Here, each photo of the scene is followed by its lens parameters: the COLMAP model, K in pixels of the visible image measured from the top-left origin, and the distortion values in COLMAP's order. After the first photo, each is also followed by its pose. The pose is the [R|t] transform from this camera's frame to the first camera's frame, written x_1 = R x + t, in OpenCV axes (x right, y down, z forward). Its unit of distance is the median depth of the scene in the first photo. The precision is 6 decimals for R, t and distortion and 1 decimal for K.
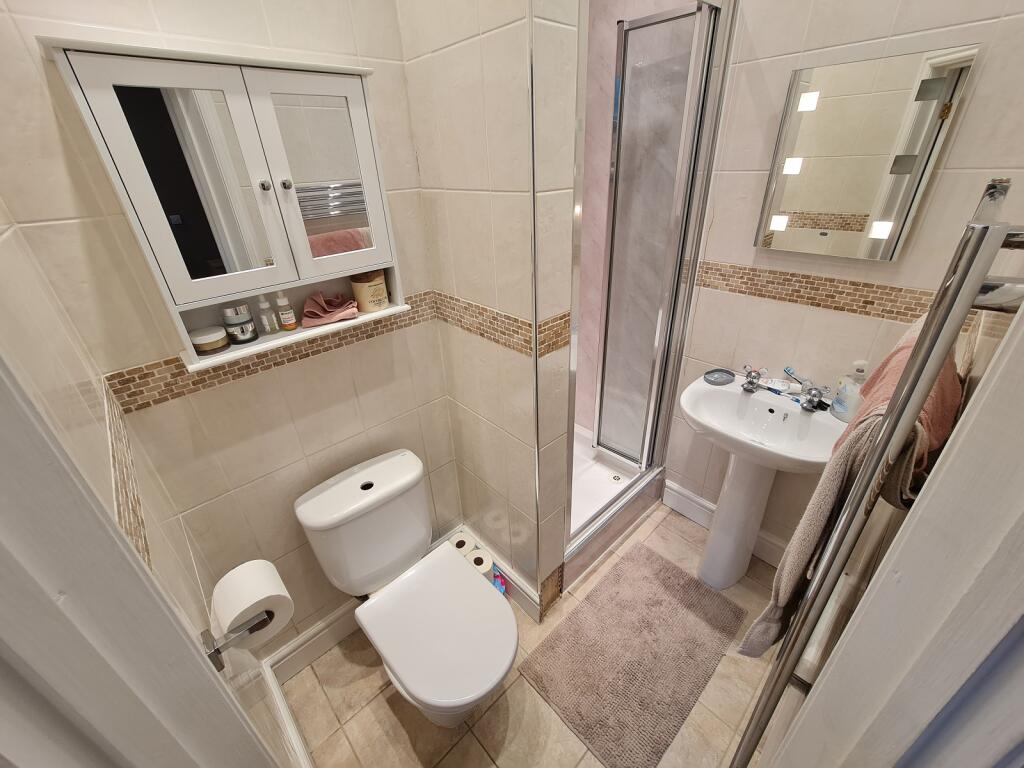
lens RADIAL K [[418.7, 0, 509.4], [0, 418.7, 379.7], [0, 0, 1]] dist [-0.002445, 0.000887]
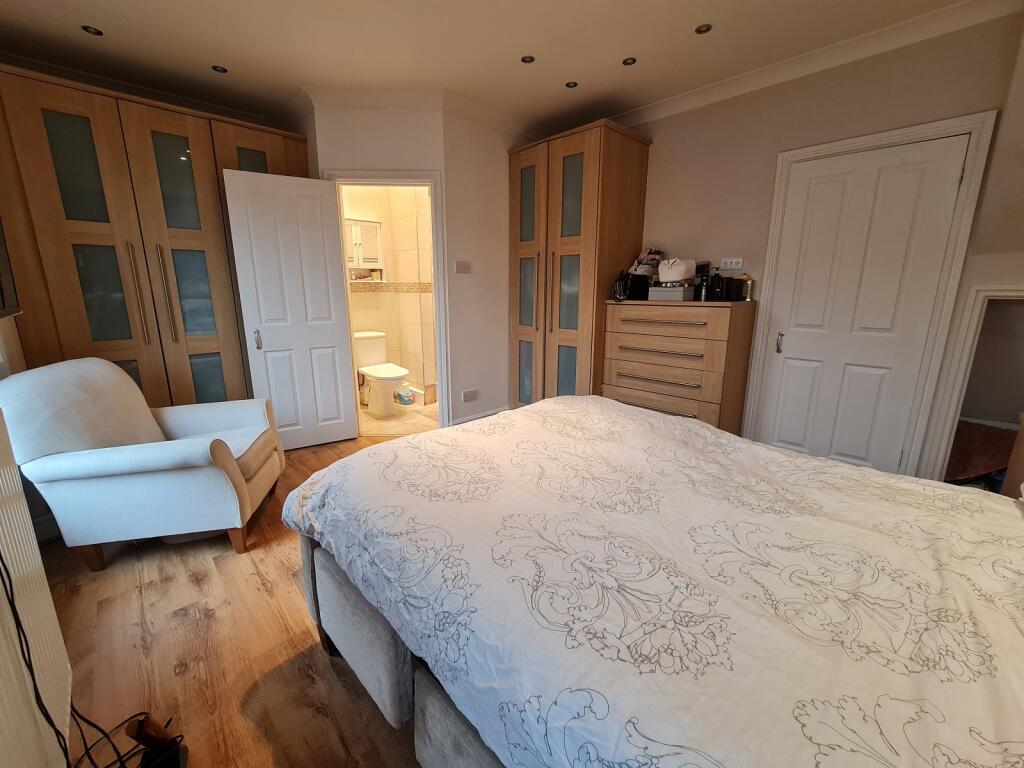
lens RADIAL K [[418.7, 0, 513.7], [0, 418.7, 383.9], [0, 0, 1]] dist [-0.002445, 0.000887]
pose [[0.999278, 0.035387, 0.013805, 0.839309], [-0.030584, 0.965099, -0.260094, 1.596407], [-0.022527, 0.259484, 0.965485, -2.270112]]
